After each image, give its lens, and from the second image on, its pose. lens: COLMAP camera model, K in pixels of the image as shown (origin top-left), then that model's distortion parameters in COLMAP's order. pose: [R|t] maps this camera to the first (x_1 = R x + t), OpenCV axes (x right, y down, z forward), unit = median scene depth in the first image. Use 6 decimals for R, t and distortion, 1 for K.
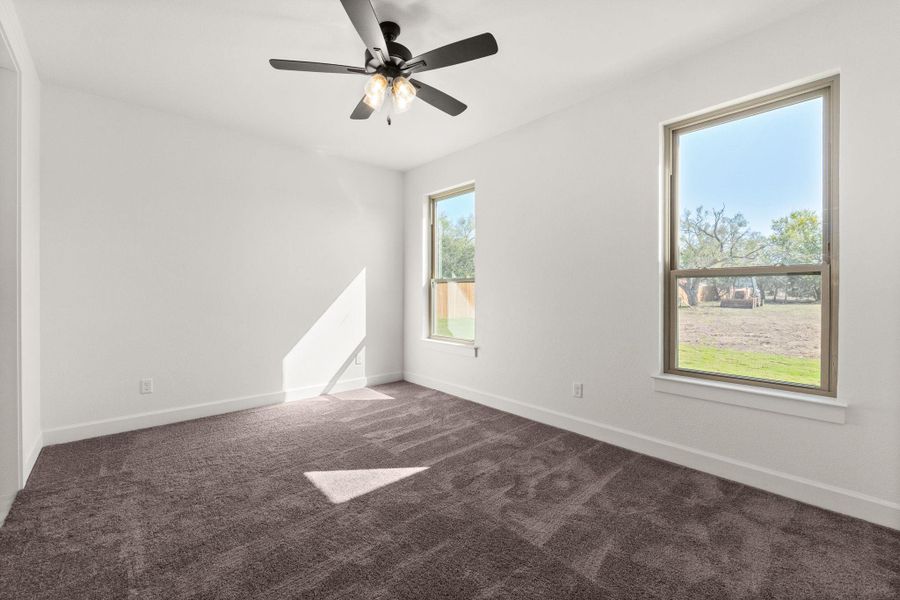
lens RADIAL K [[393.7, 0, 436.4], [0, 393.7, 297.5], [0, 0, 1]] dist [-0.003680, -0.000274]
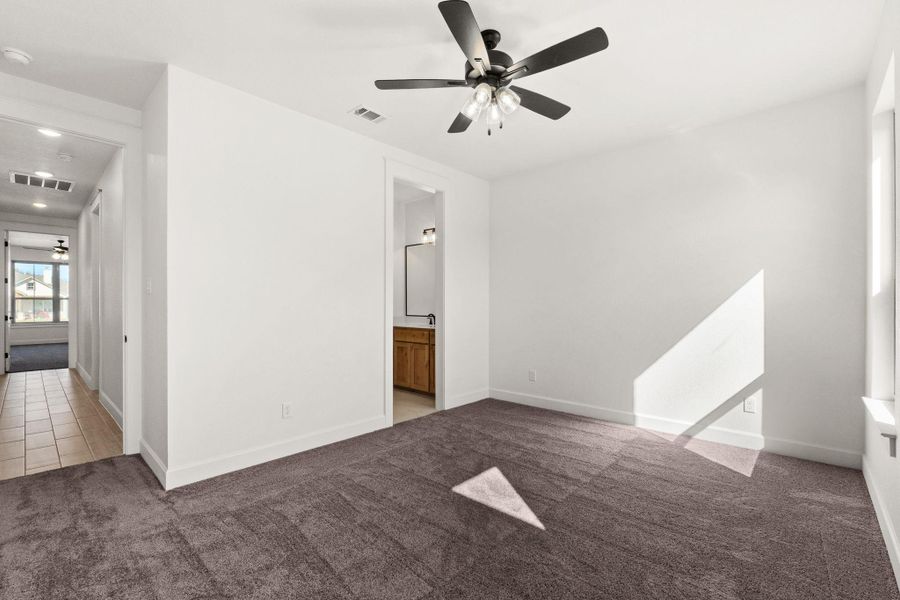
lens RADIAL K [[388.8, 0, 449.8], [0, 388.8, 310.2], [0, 0, 1]] dist [-0.001304, -0.000142]
pose [[0.099034, 0.006230, -0.995065, 0.475615], [-0.014642, 0.999881, 0.004803, -0.004176], [0.994976, 0.014094, 0.099113, 0.472093]]
